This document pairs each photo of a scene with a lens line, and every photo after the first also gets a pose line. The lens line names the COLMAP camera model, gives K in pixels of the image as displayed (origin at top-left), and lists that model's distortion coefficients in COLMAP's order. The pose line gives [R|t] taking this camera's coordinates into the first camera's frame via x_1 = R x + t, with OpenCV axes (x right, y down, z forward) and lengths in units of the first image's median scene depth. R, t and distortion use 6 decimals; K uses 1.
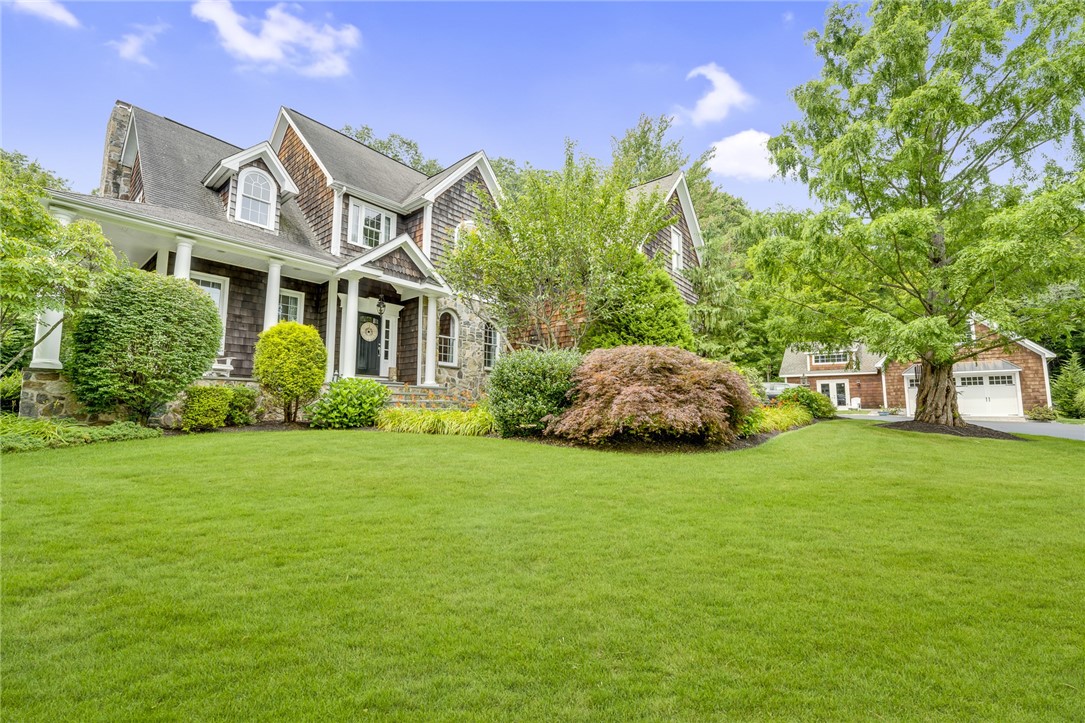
lens RADIAL K [[451.0, 0, 542.7], [0, 451.0, 364.7], [0, 0, 1]] dist [-0.023398, 0.000375]
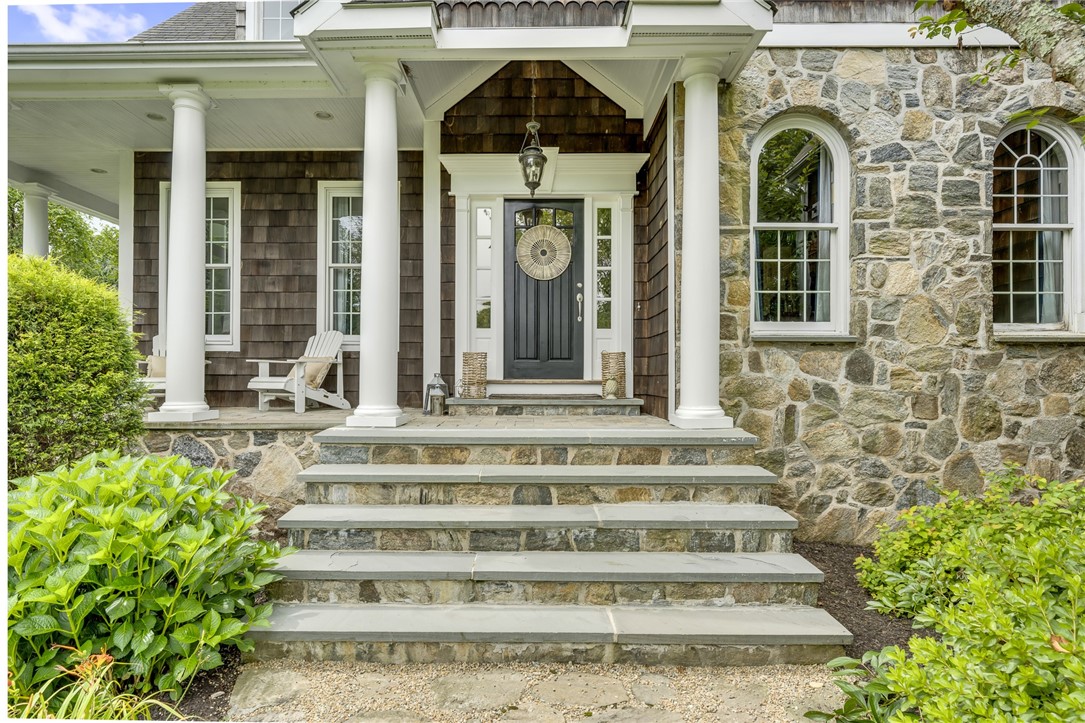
lens RADIAL K [[549.1, 0, 542.2], [0, 549.1, 366.4], [0, 0, 1]] dist [-0.001865, -0.000306]
pose [[0.618122, -0.005592, -0.786062, -0.055349], [0.078531, 0.995411, 0.054672, -0.009173], [0.782150, -0.095524, 0.615725, 0.695919]]
